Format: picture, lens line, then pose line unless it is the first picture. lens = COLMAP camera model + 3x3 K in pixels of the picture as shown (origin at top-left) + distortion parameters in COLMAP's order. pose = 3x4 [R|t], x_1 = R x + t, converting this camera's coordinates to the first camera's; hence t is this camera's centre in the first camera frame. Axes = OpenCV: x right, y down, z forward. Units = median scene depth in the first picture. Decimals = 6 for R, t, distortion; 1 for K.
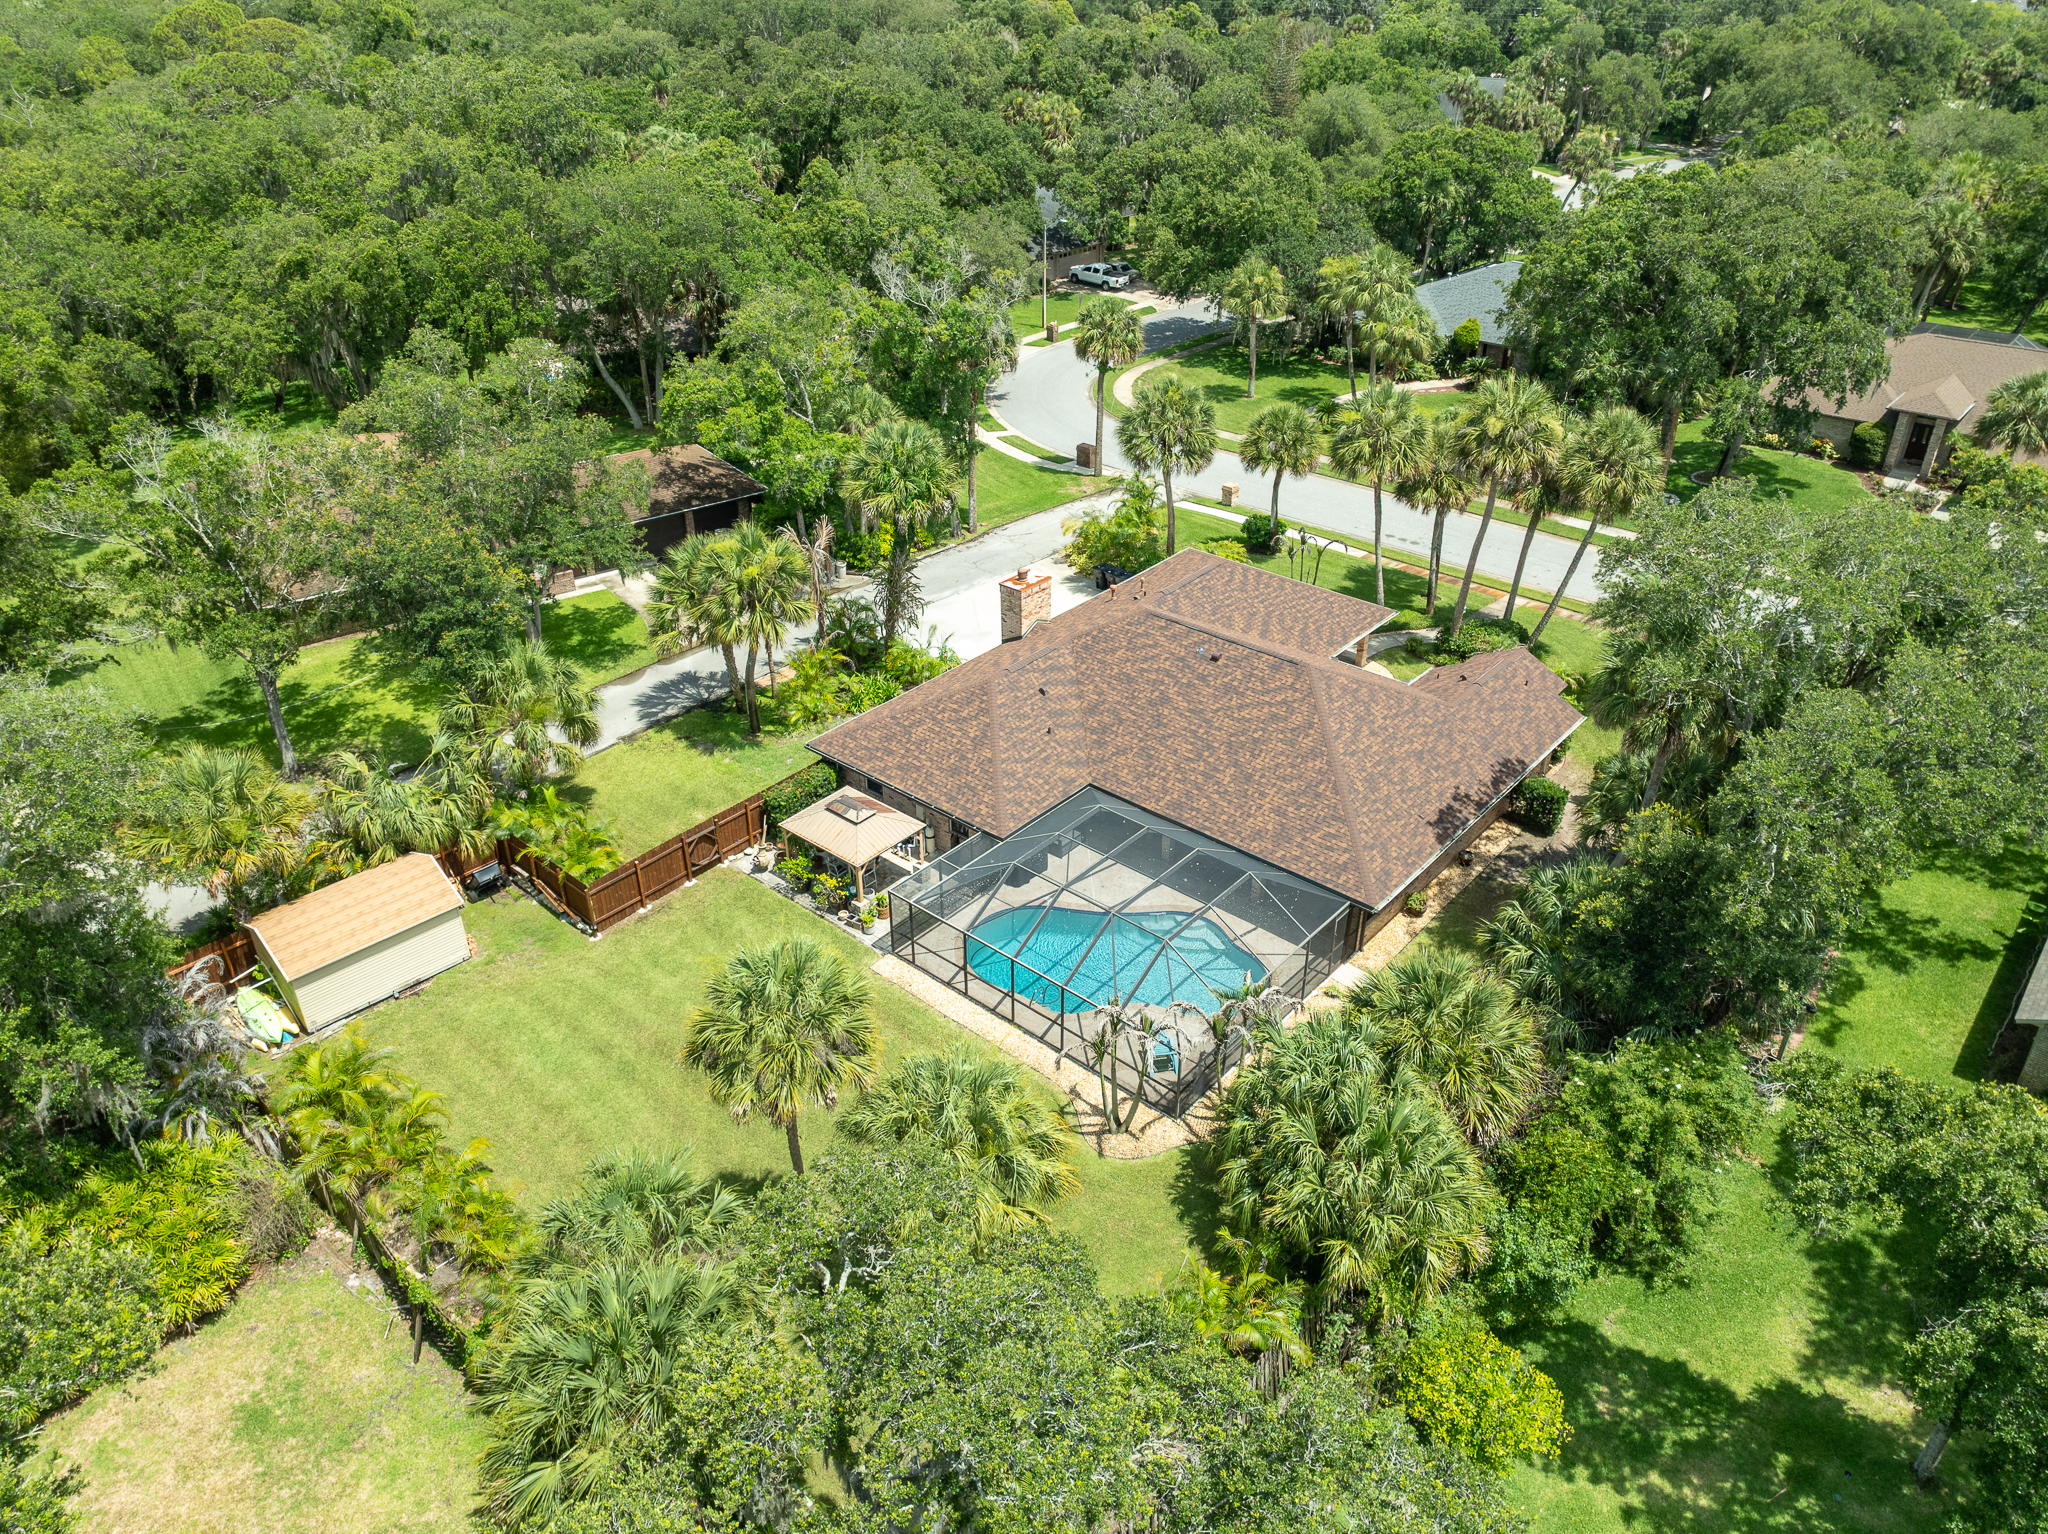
lens RADIAL K [[1442.6, 0, 1025.6], [0, 1442.6, 764.7], [0, 0, 1]] dist [-0.022096, 0.029465]
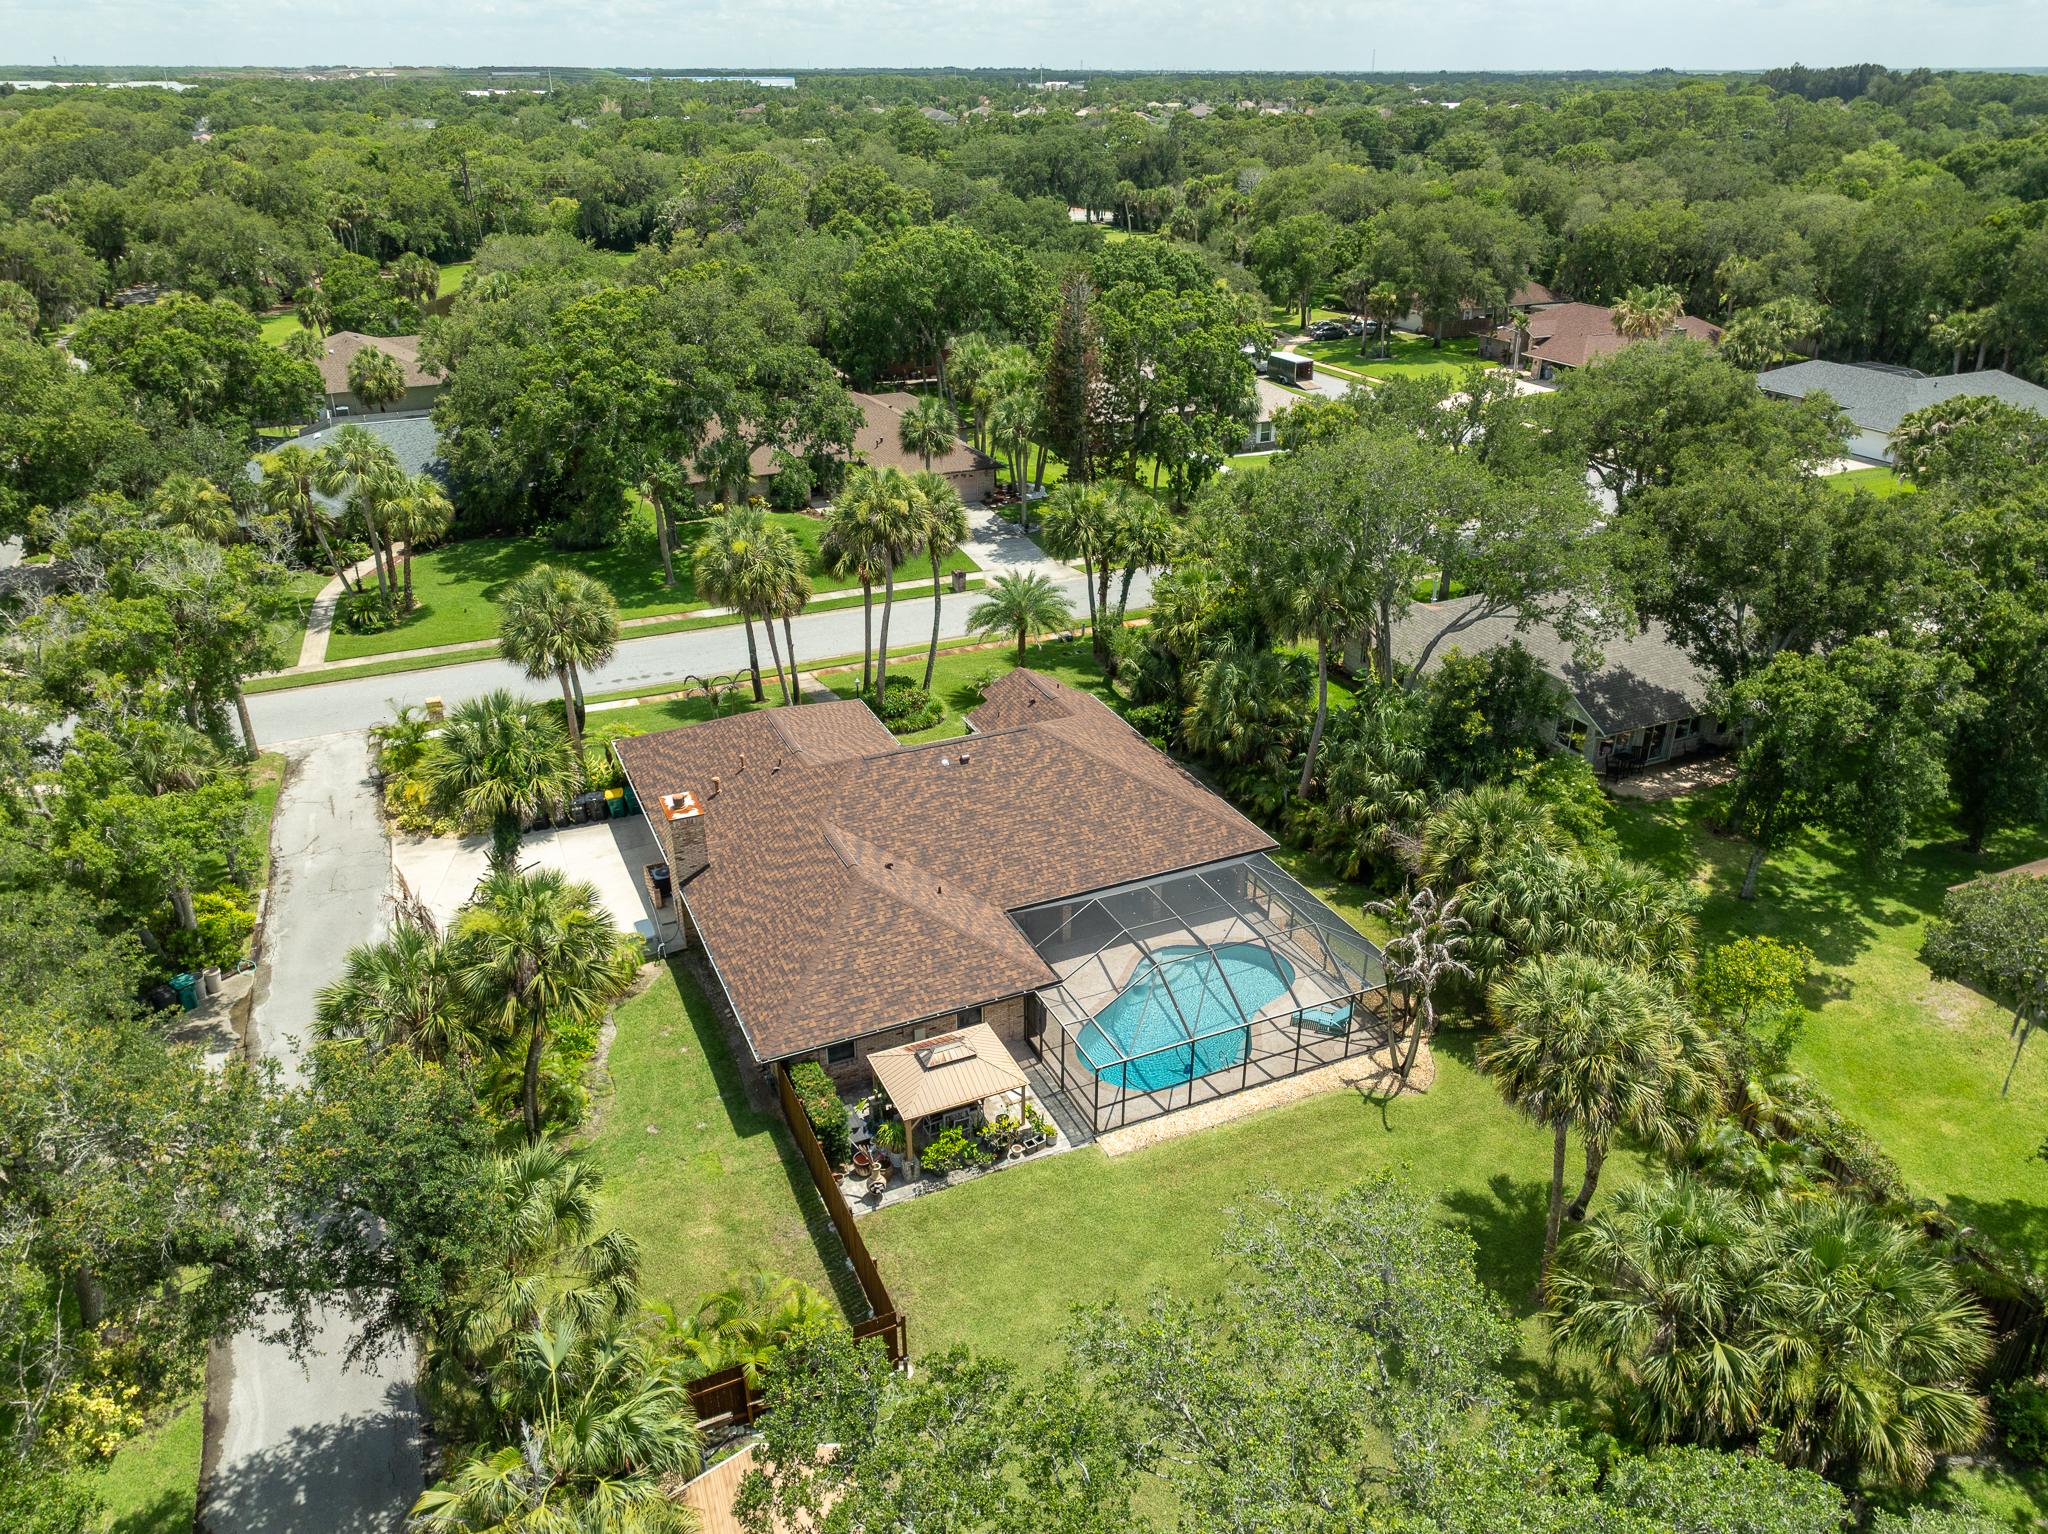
lens RADIAL K [[1442.6, 0, 1026.4], [0, 1442.6, 768.5], [0, 0, 1]] dist [-0.022096, 0.029465]
pose [[0.403752, -0.390860, 0.827172, -0.748706], [0.463470, 0.866922, 0.183418, -0.252809], [-0.788784, 0.309314, 0.531173, 0.447911]]
